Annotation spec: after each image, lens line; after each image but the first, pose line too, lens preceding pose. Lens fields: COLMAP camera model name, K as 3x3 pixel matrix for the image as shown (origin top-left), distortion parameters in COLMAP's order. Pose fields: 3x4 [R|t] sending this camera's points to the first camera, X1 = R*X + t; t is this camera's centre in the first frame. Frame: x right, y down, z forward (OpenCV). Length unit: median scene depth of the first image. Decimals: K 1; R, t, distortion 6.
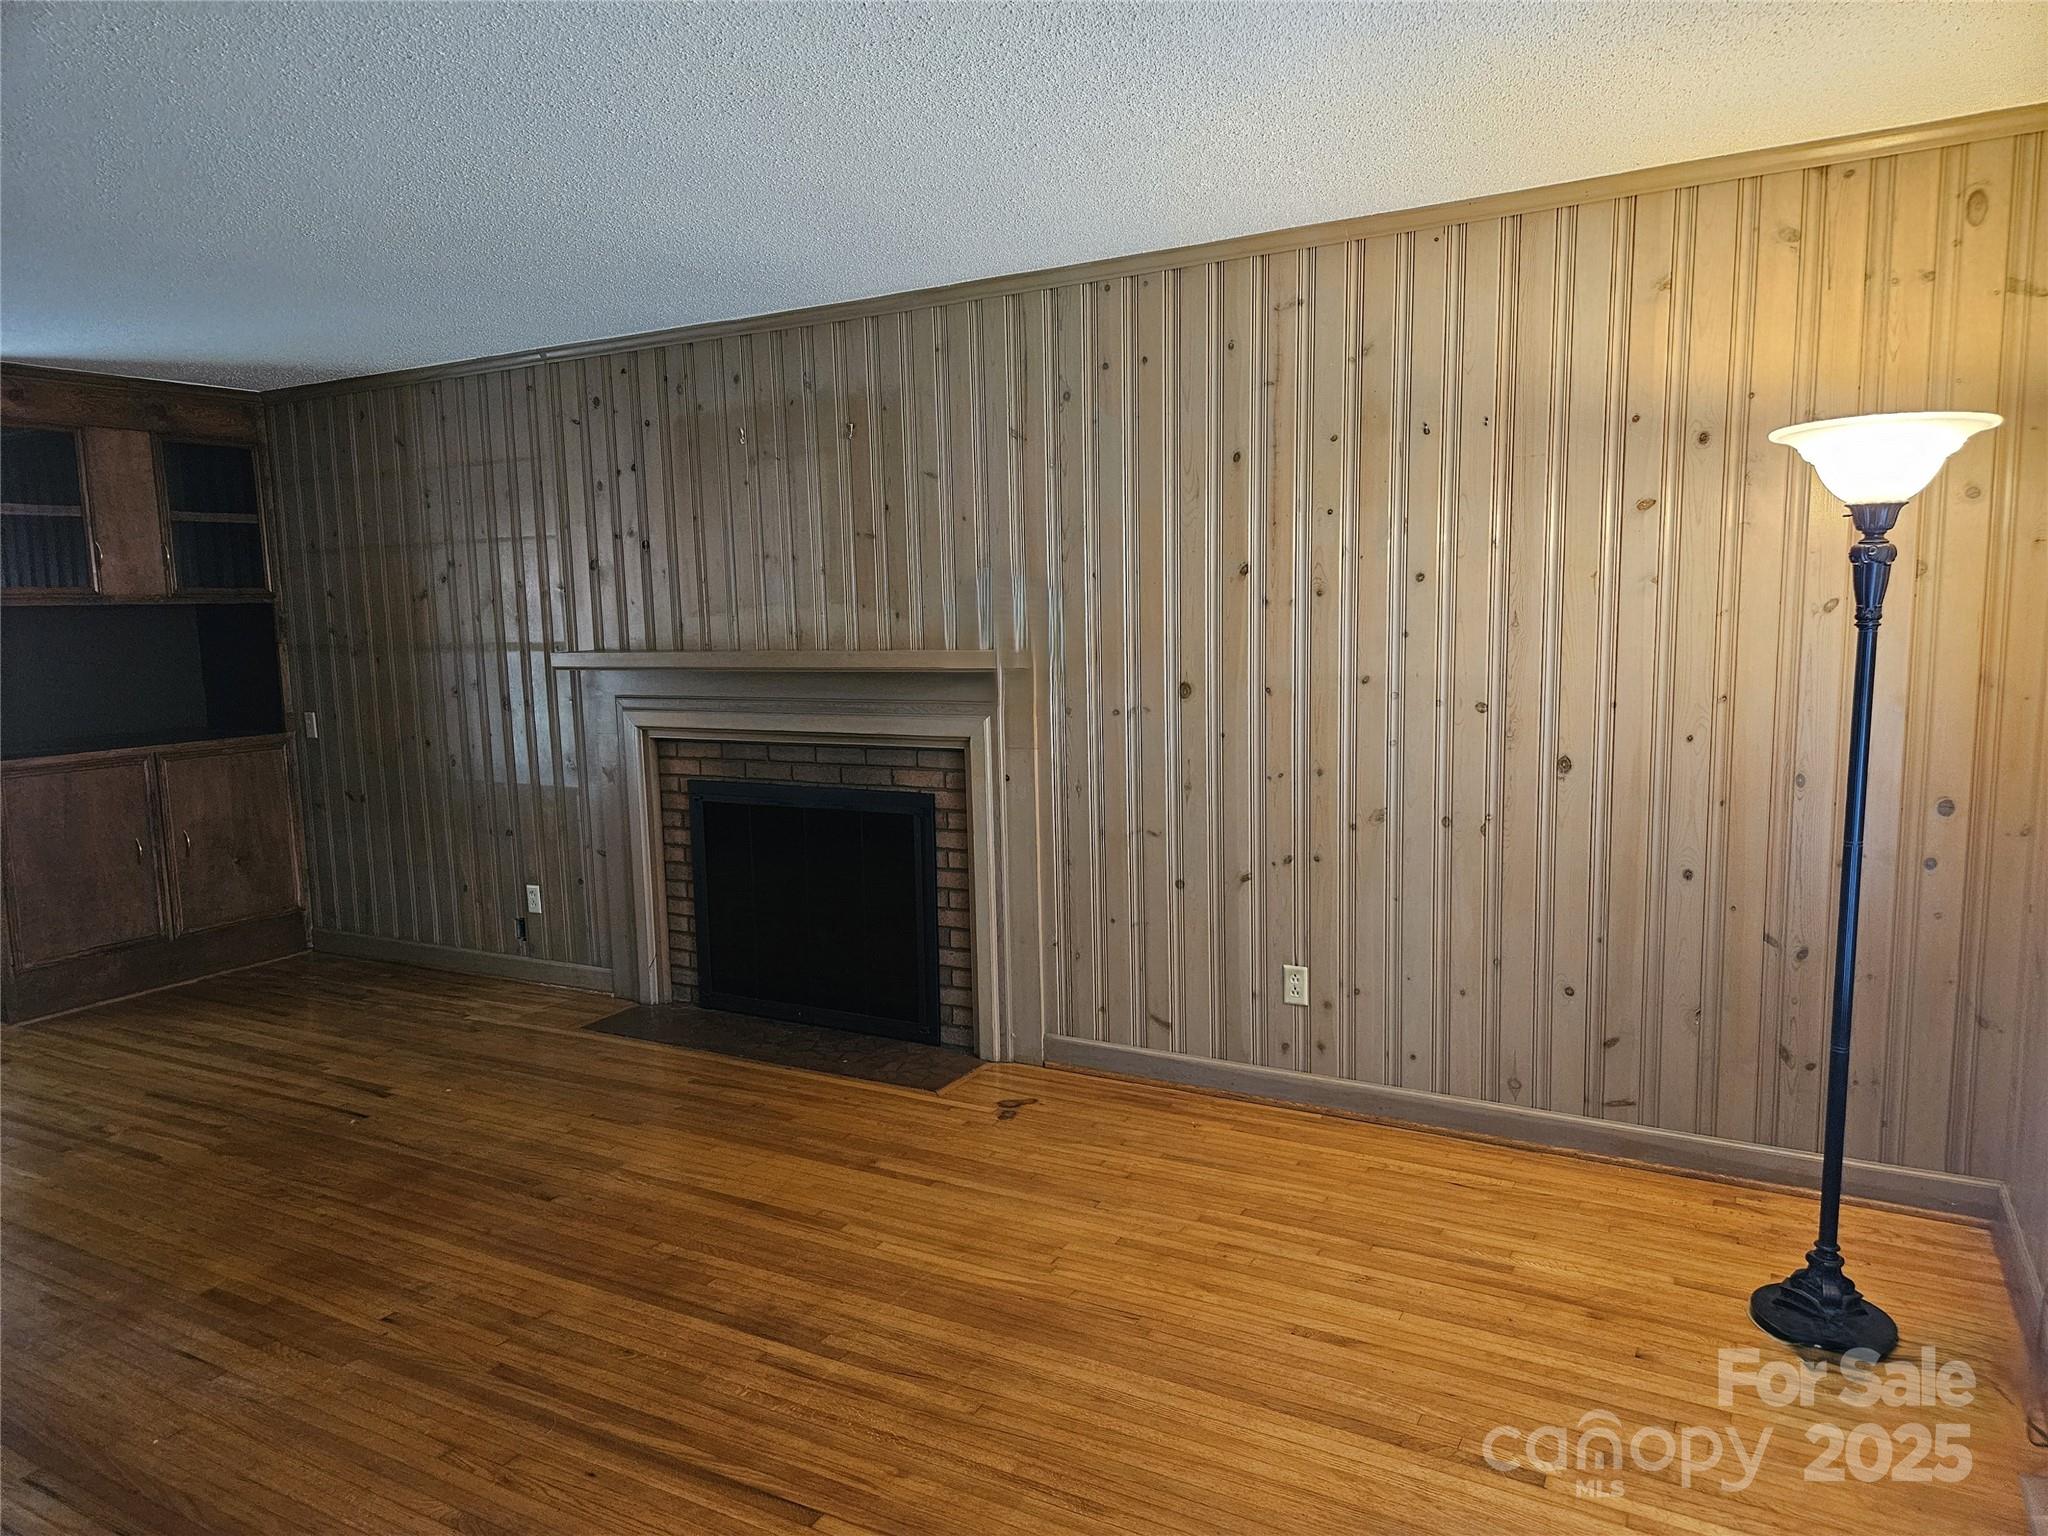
lens RADIAL K [[1368.5, 0, 1020.5], [0, 1368.5, 758.2], [0, 0, 1]] dist [0.063040, -0.062093]
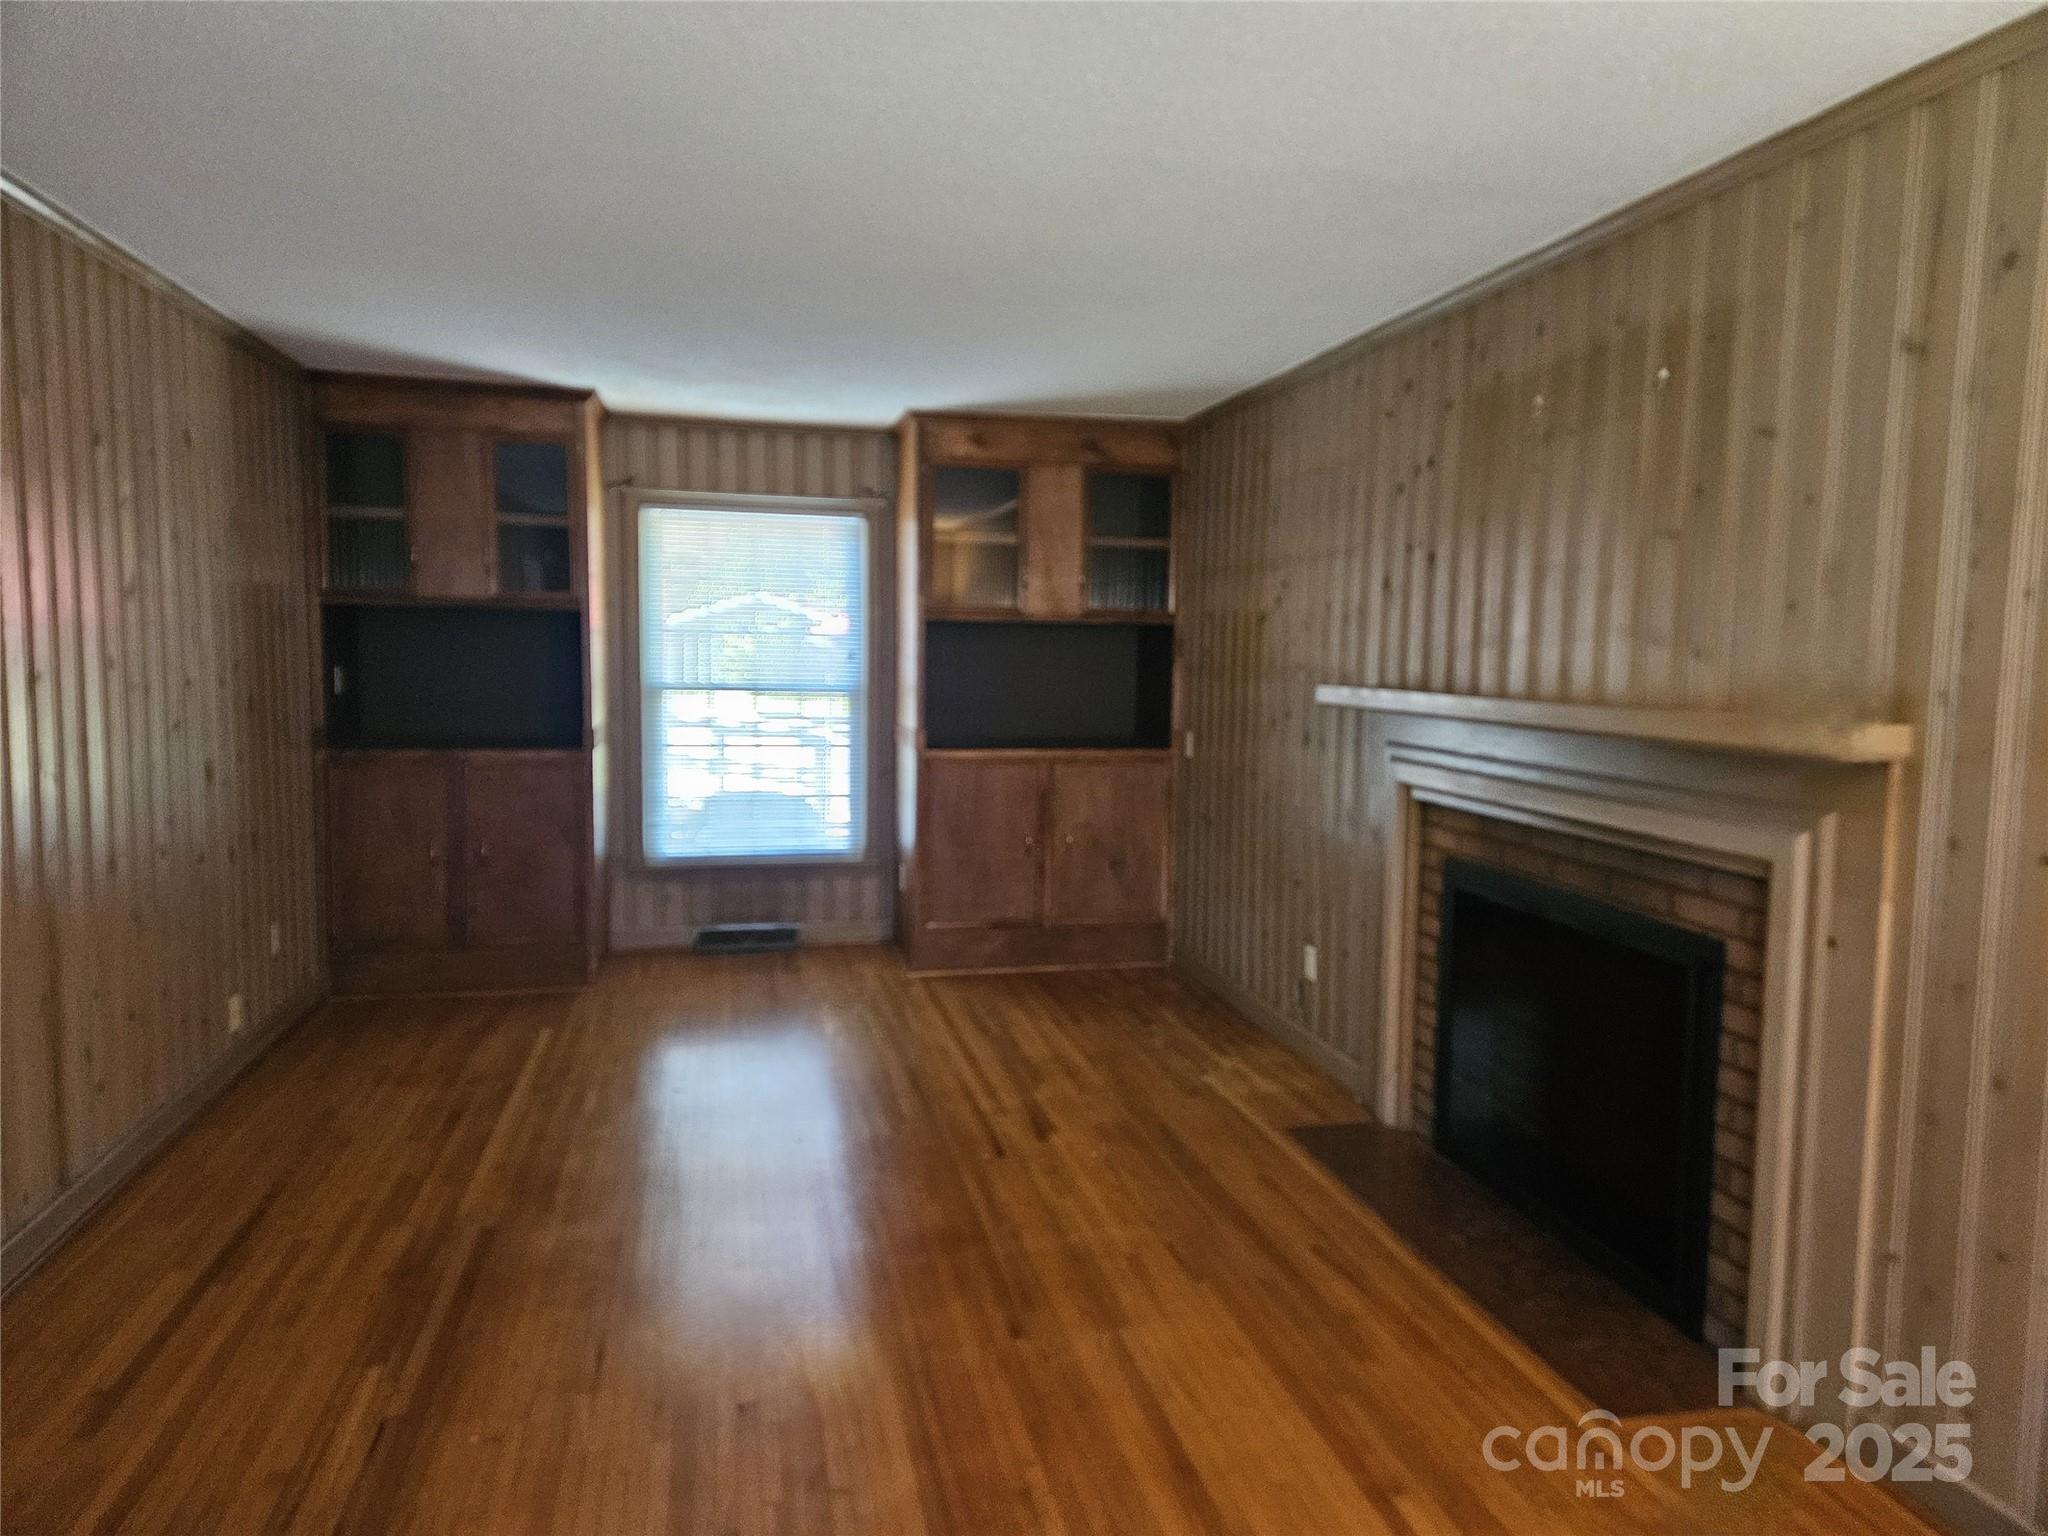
lens RADIAL K [[1329.9, 0, 1016.7], [0, 1329.9, 752.0], [0, 0, 1]] dist [0.094862, -0.058794]
pose [[0.659690, 0.096478, -0.745320, 0.170443], [-0.115706, 0.992940, 0.026119, -0.037035], [0.742578, 0.069008, 0.666195, 0.322116]]
